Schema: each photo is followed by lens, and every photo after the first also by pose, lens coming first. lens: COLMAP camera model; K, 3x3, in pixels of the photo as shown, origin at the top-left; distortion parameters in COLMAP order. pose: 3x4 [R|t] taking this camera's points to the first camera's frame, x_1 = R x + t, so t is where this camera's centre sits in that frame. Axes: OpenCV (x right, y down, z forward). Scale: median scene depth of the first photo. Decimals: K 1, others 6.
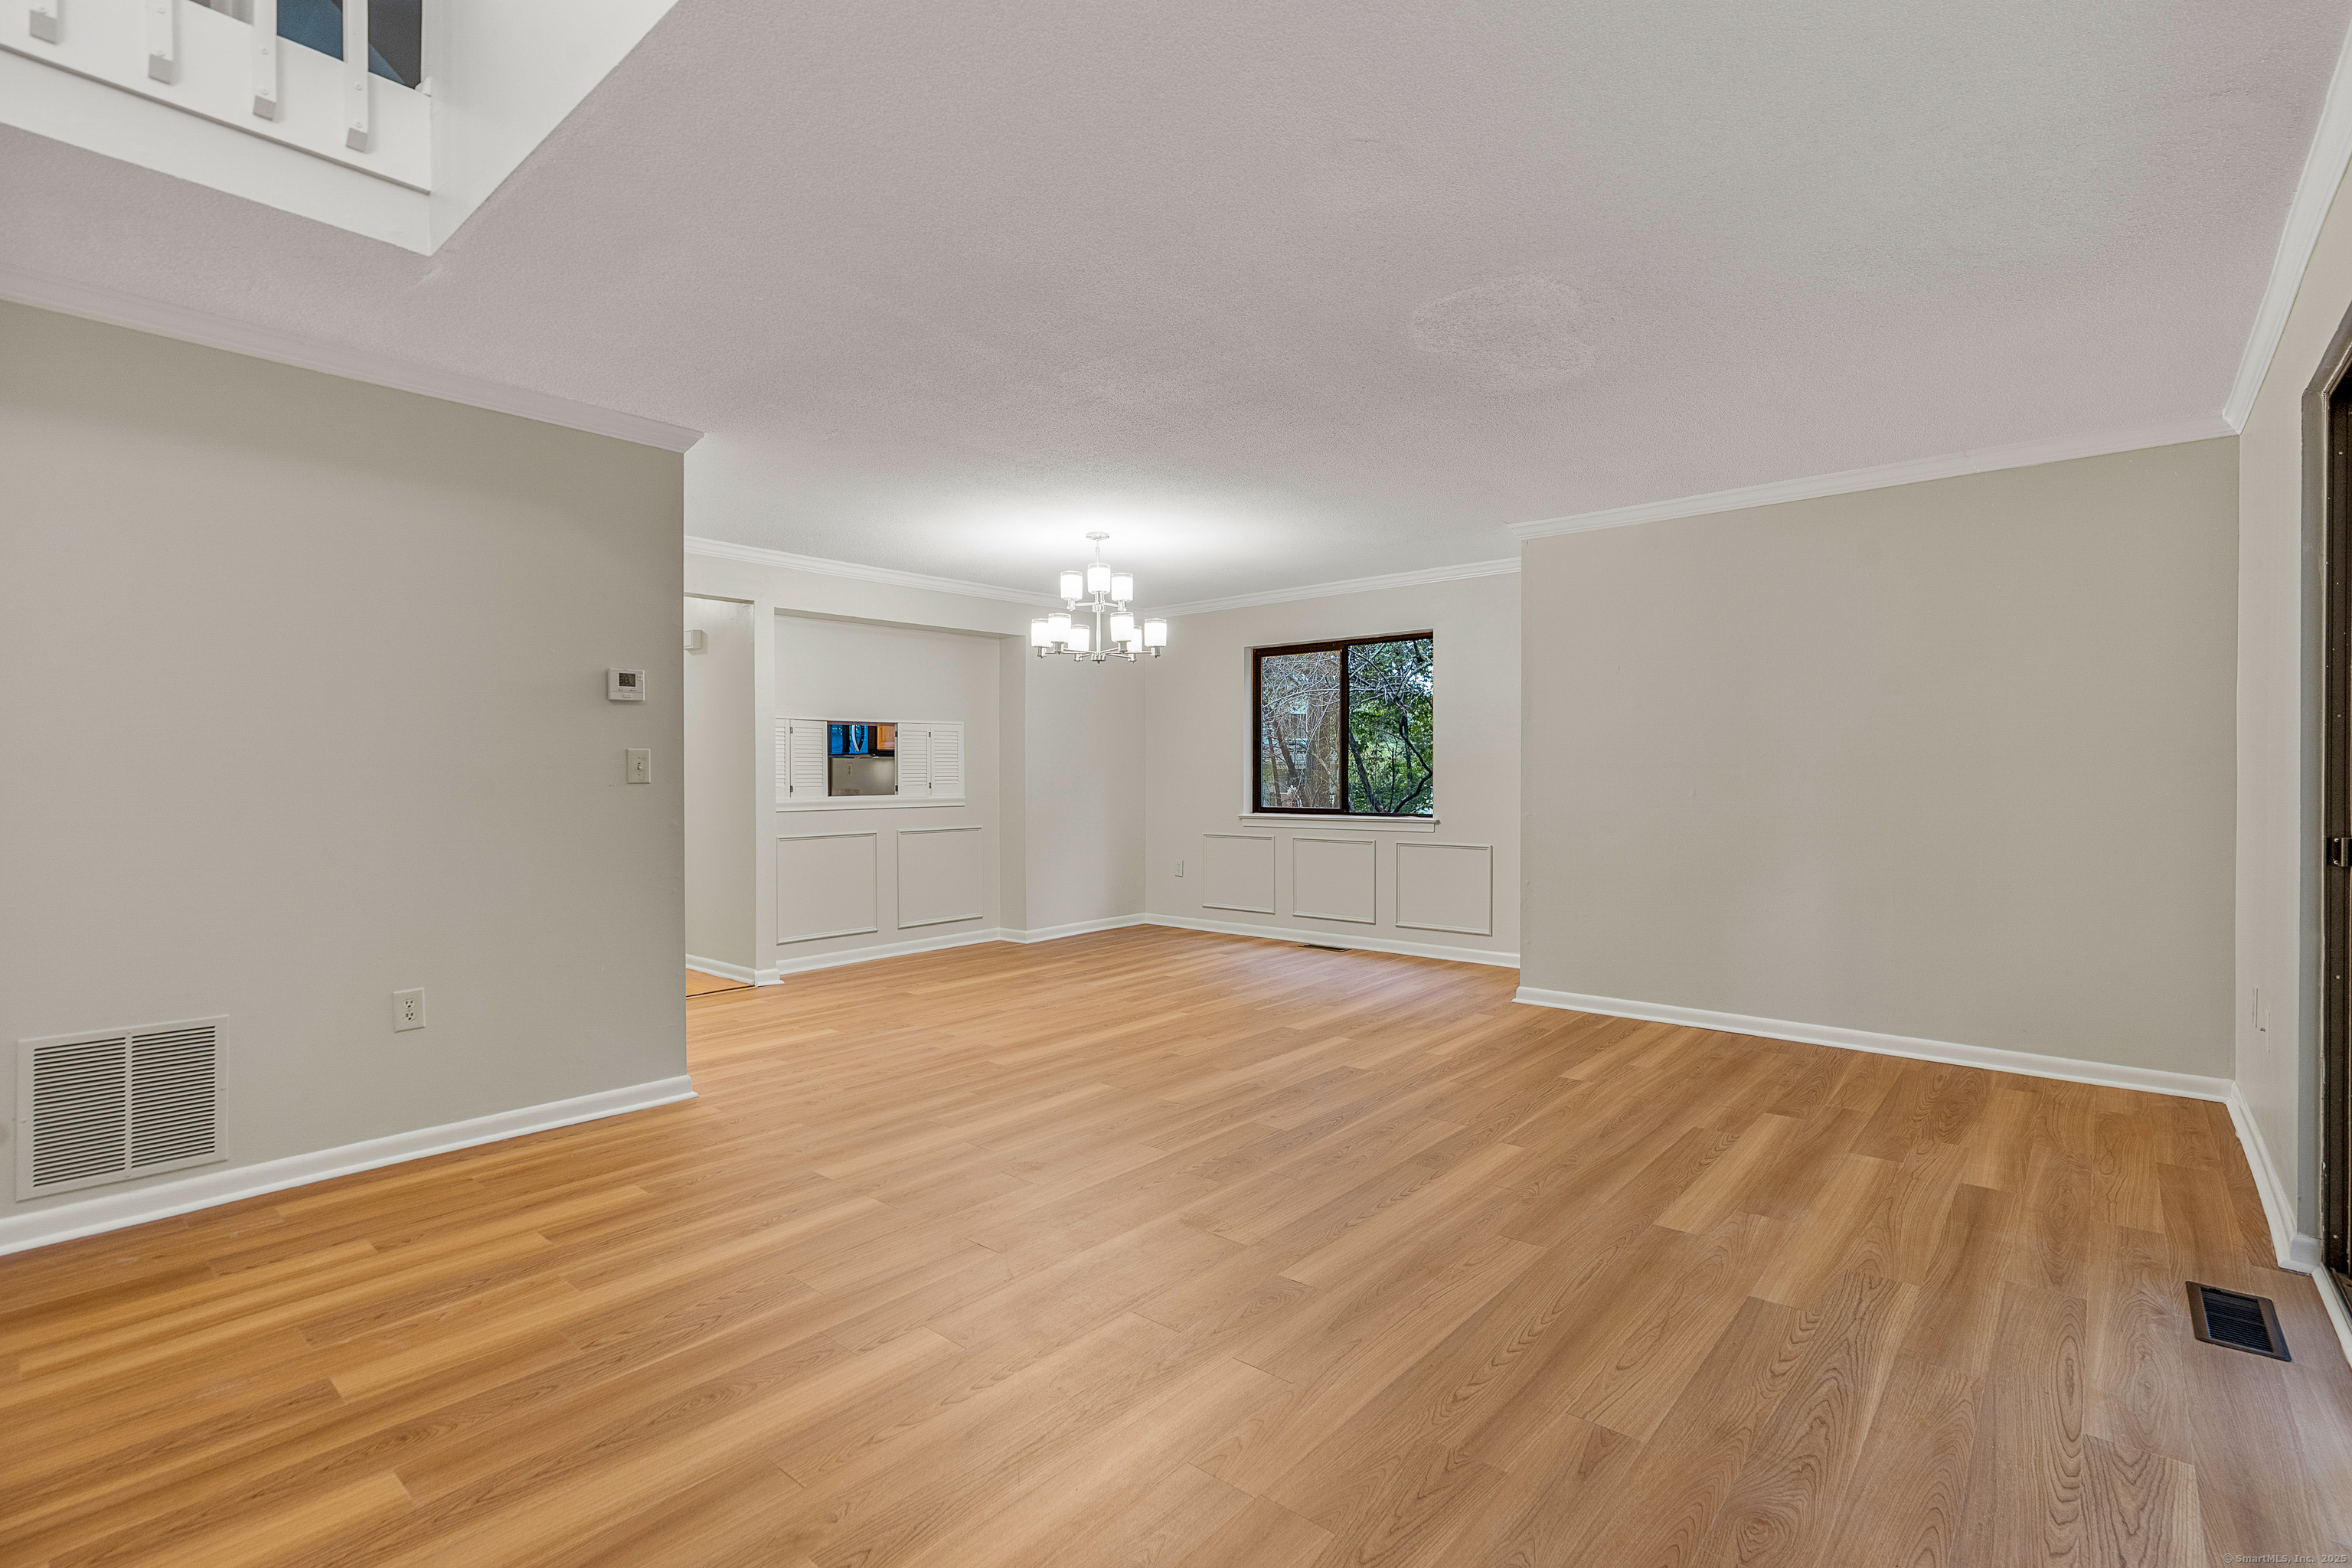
lens RADIAL K [[1083.7, 0, 1181.7], [0, 1083.7, 782.2], [0, 0, 1]] dist [-0.001732, 0.000360]
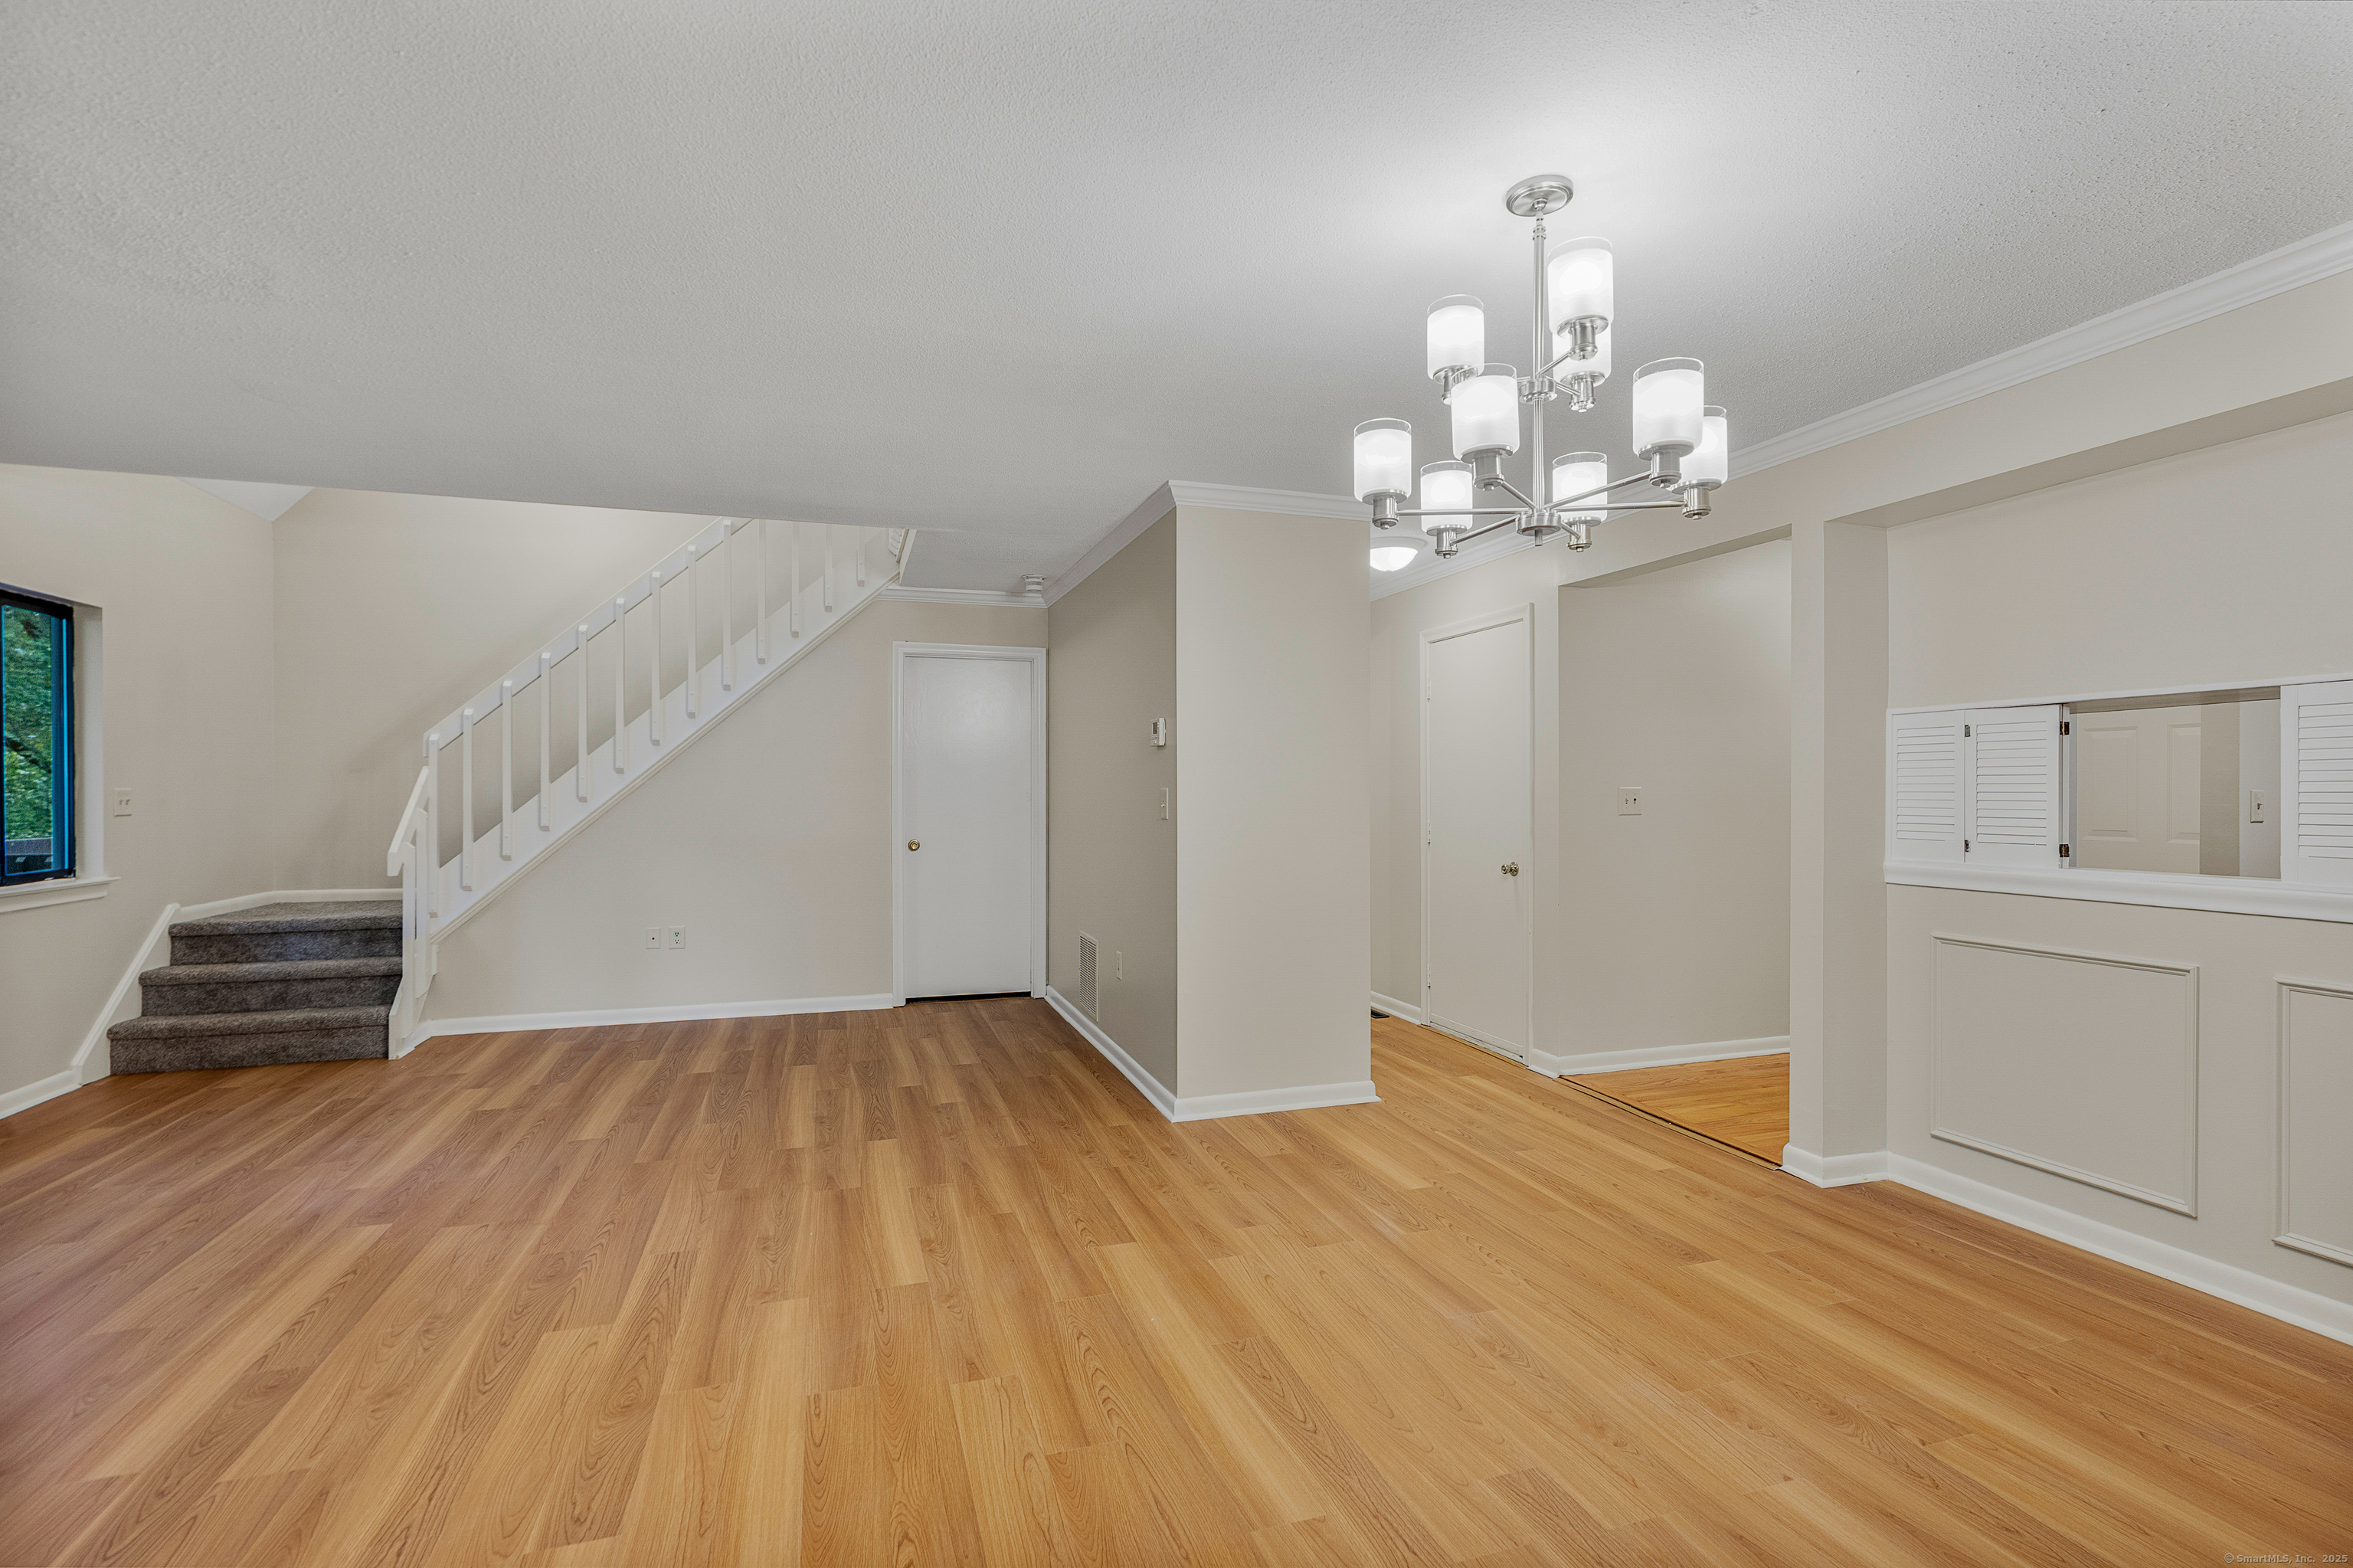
lens RADIAL K [[1084.2, 0, 1182.2], [0, 1084.2, 782.2], [0, 0, 1]] dist [-0.001732, 0.000360]
pose [[-0.517919, -0.002359, -0.855427, 0.480150], [-0.002294, 0.999996, -0.001368, -0.037569], [0.855427, 0.001254, -0.517922, 1.698739]]
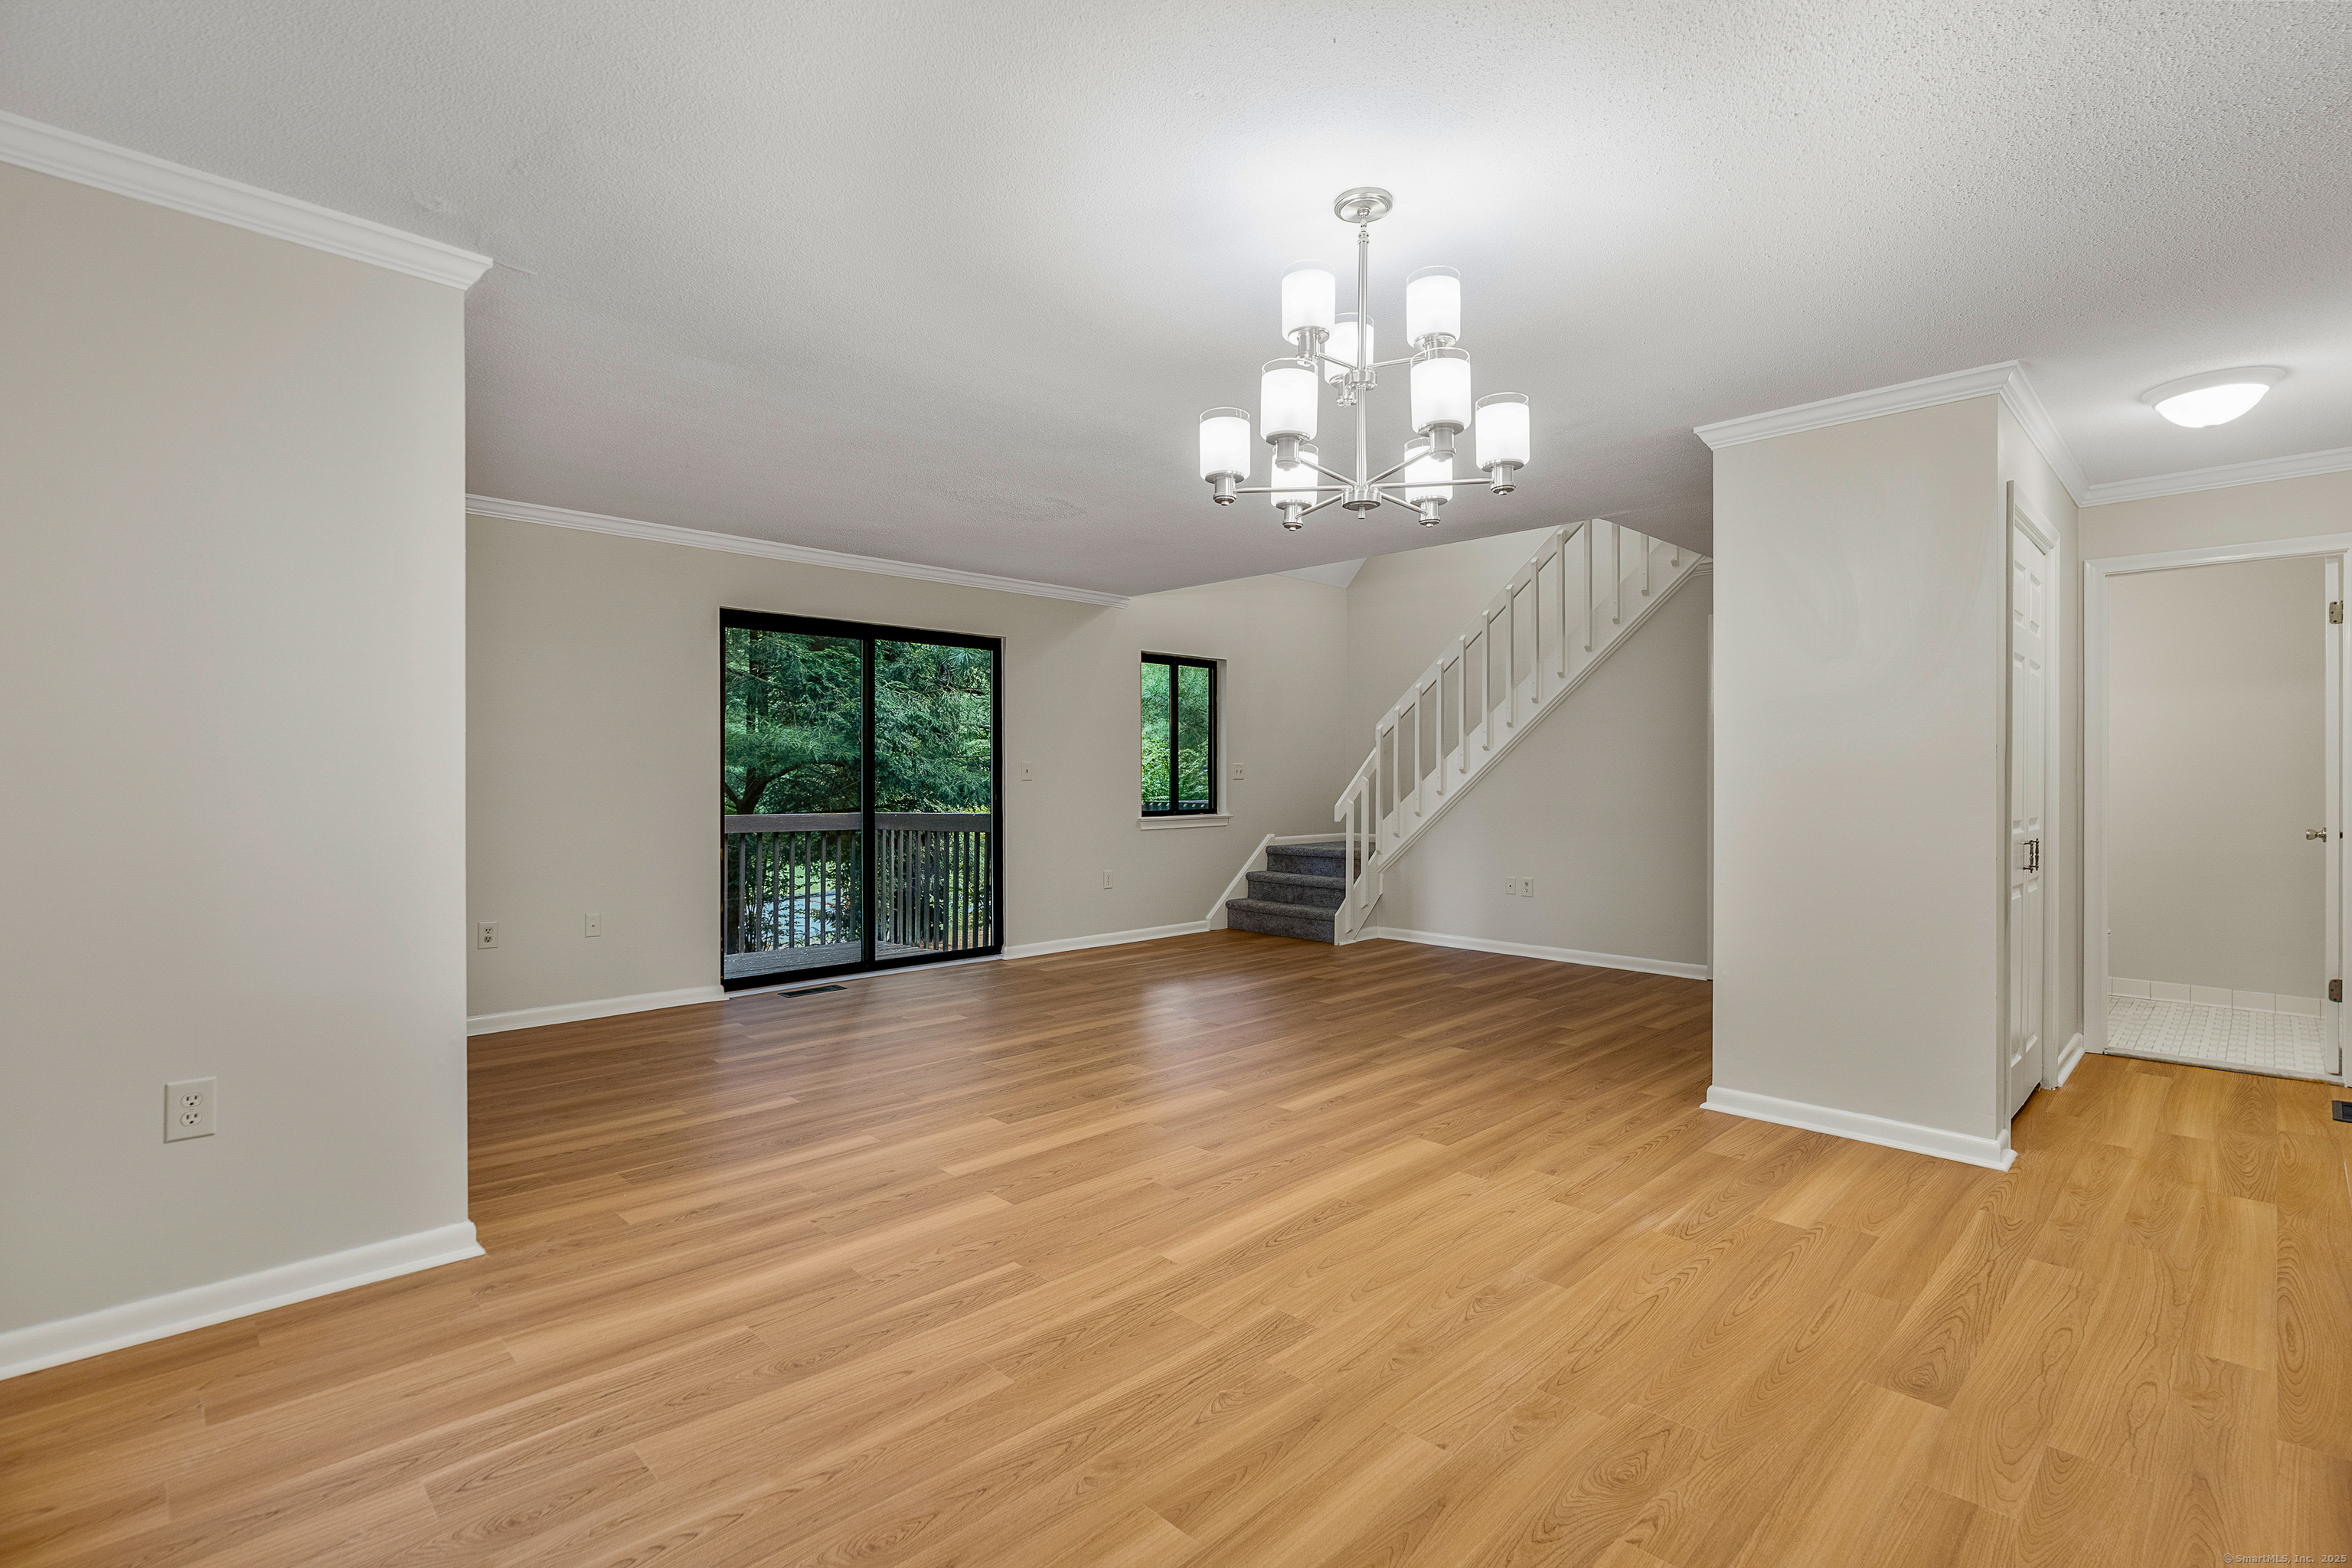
lens RADIAL K [[1083.7, 0, 1181.7], [0, 1083.7, 782.2], [0, 0, 1]] dist [-0.001732, 0.000360]
pose [[-0.997163, -0.001459, 0.075253, -0.057103], [-0.000547, 0.999926, 0.012131, -0.016799], [-0.075265, 0.012056, -0.997091, 2.205311]]
